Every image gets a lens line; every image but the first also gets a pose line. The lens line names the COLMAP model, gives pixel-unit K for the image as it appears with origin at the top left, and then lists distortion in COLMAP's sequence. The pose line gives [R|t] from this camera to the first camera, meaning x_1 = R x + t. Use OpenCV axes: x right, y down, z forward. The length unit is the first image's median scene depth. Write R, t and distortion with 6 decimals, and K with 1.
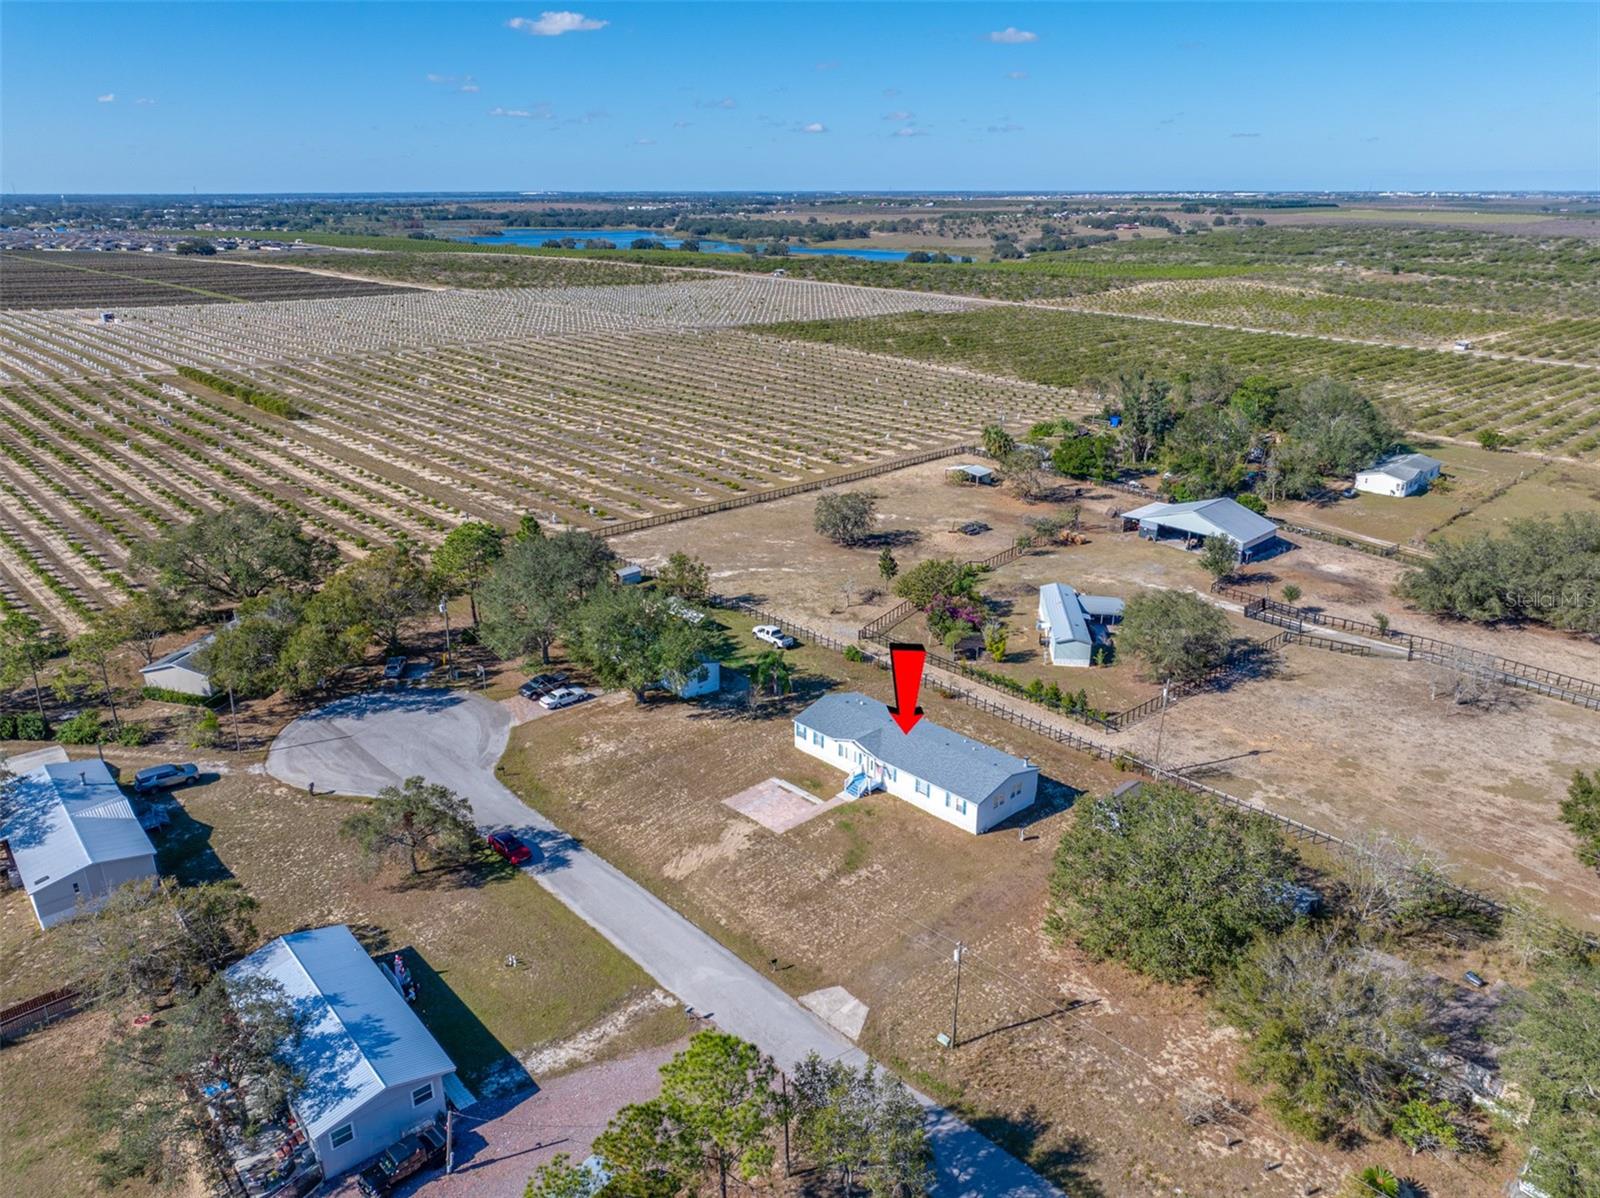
lens RADIAL K [[1130.1, 0, 806.6], [0, 1130.1, 590.6], [0, 0, 1]] dist [-0.009122, -0.000639]
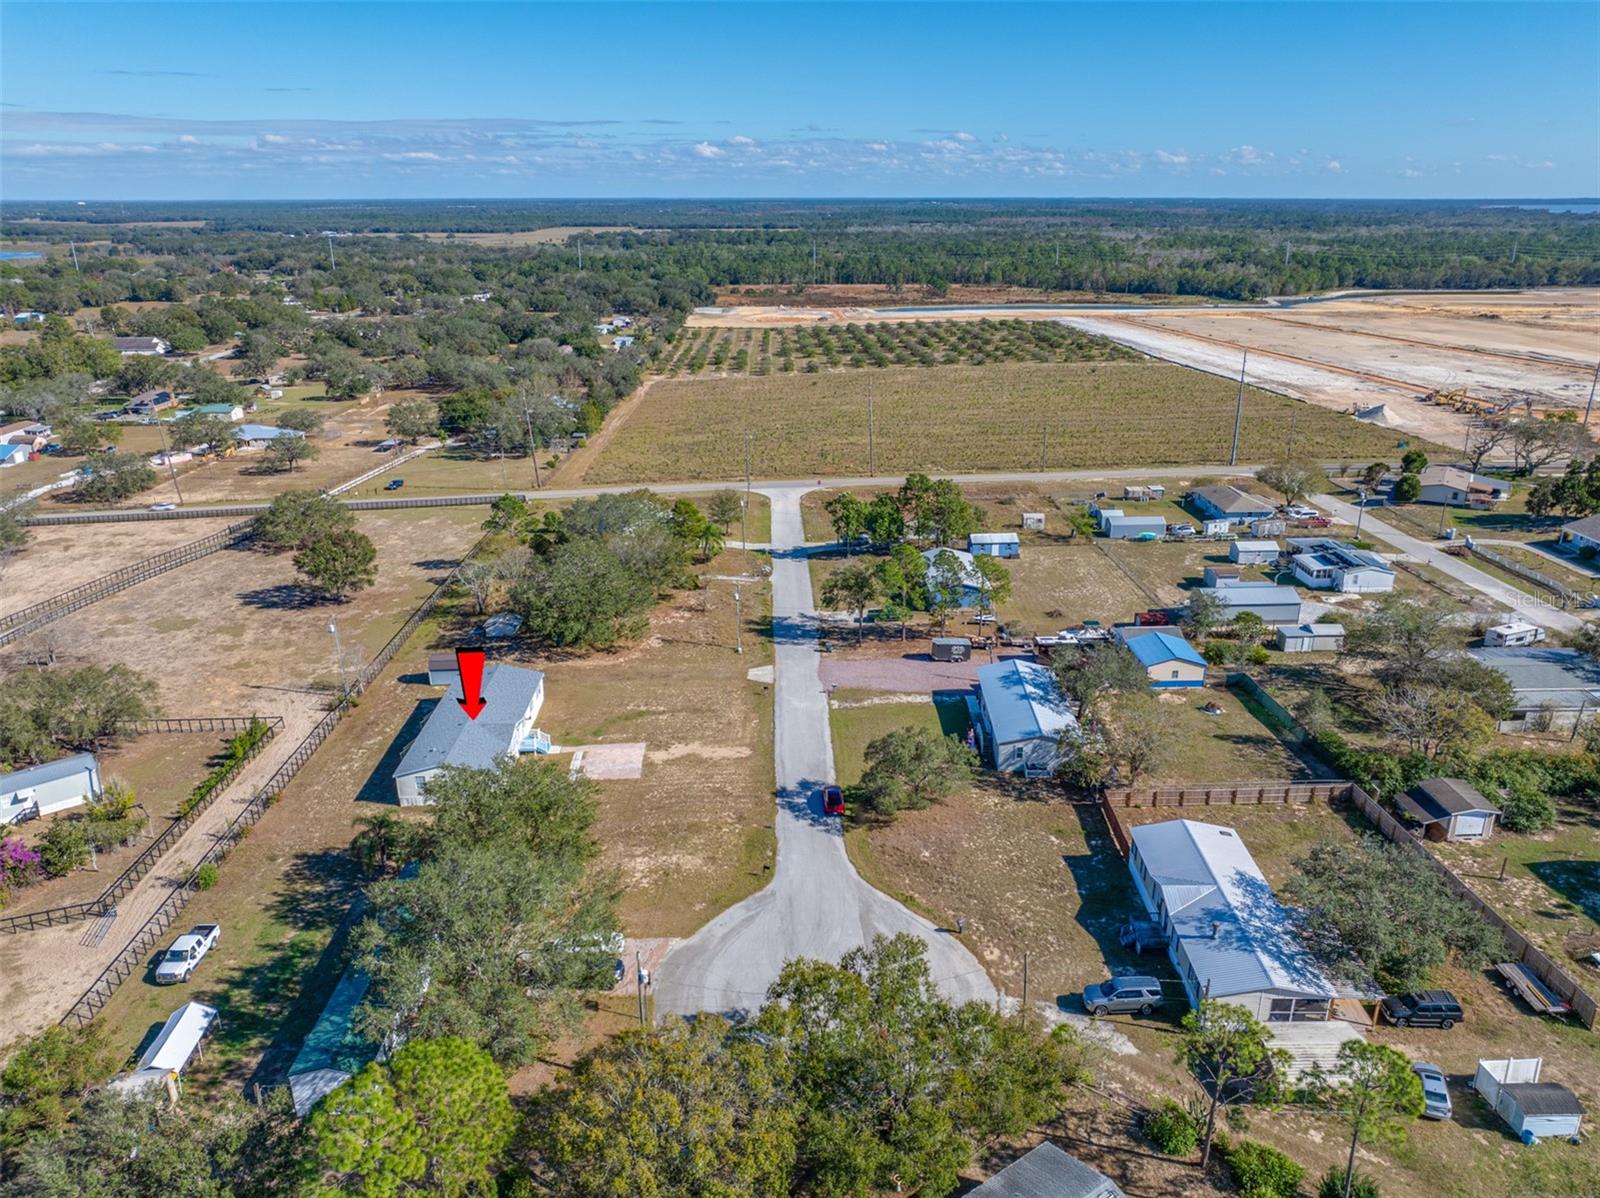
lens RADIAL K [[1130.1, 0, 800.8], [0, 1130.1, 594.0], [0, 0, 1]] dist [-0.009122, -0.000639]
pose [[-0.734803, -0.224855, 0.639926, -0.725566], [0.228943, 0.805863, 0.546049, -0.434099], [-0.638474, 0.547745, -0.540672, 1.219770]]
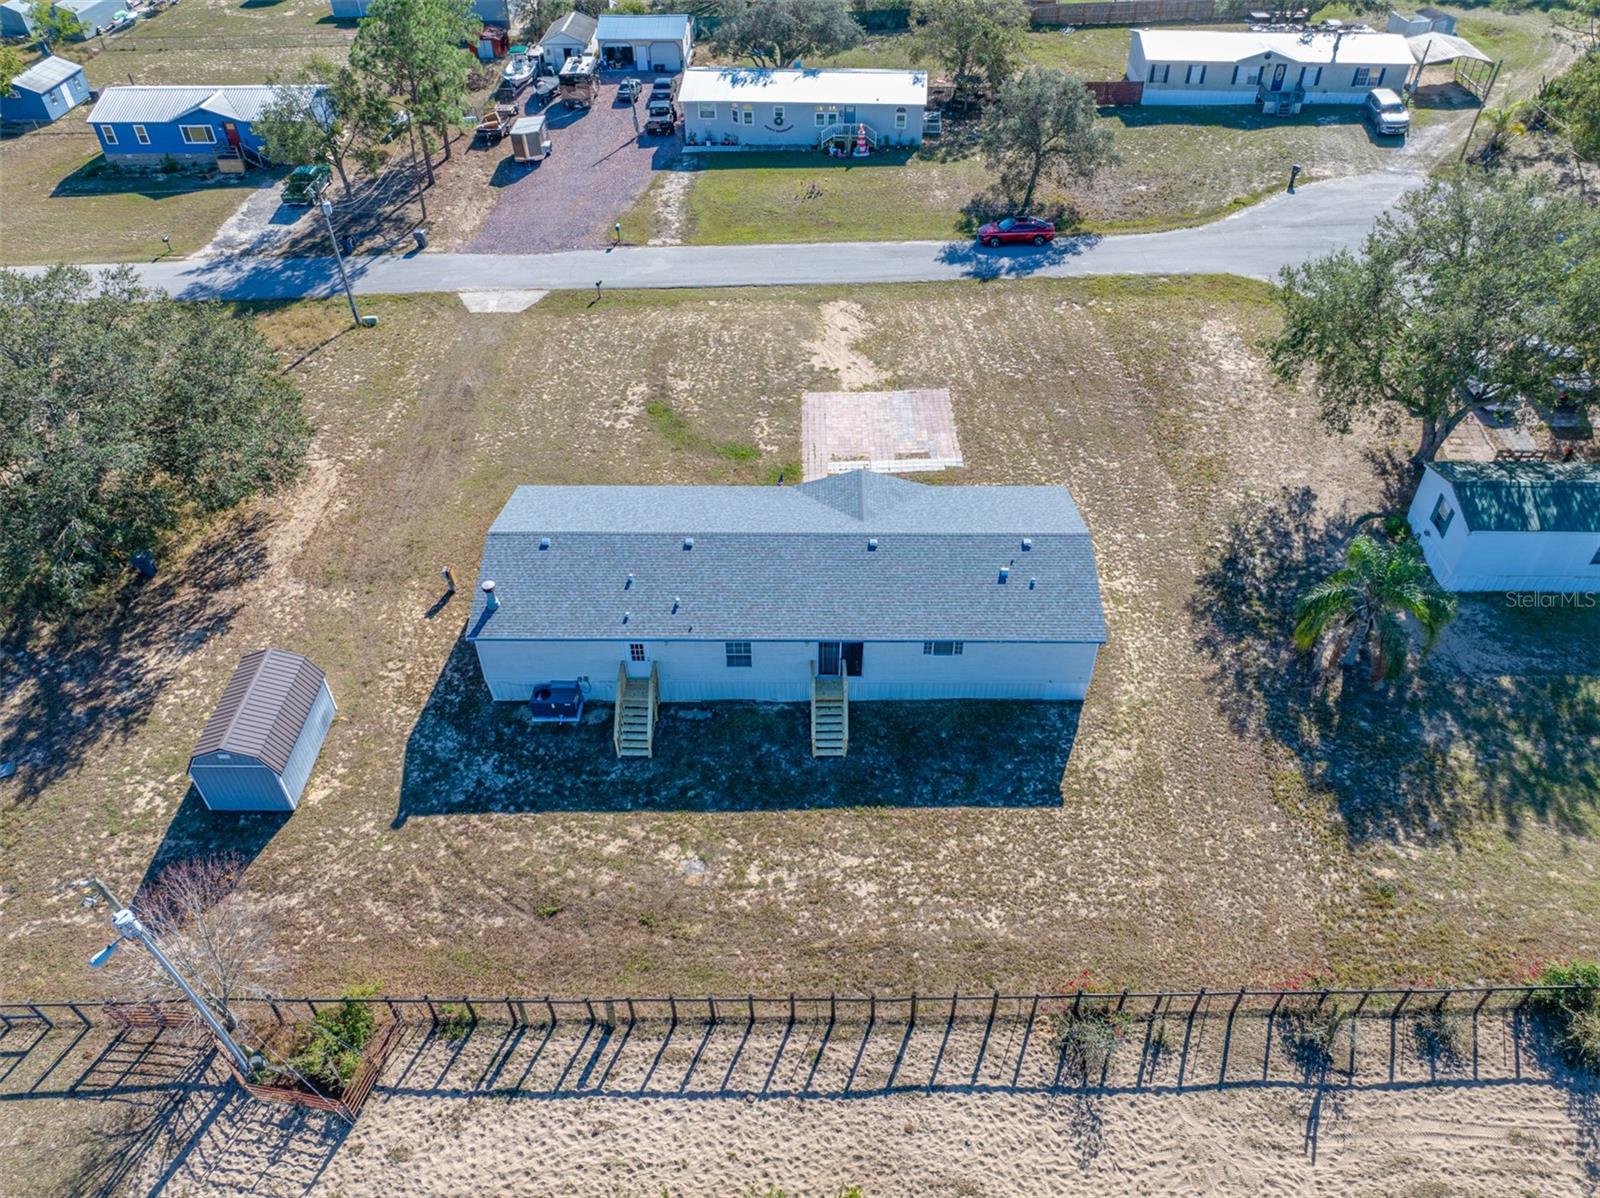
lens RADIAL K [[1130.1, 0, 808.1], [0, 1130.1, 600.8], [0, 0, 1]] dist [-0.009122, -0.000639]
pose [[-0.707989, 0.467666, -0.529188, 0.289666], [-0.230991, 0.554761, 0.799302, -0.172148], [0.667379, 0.688135, -0.284738, 1.052082]]
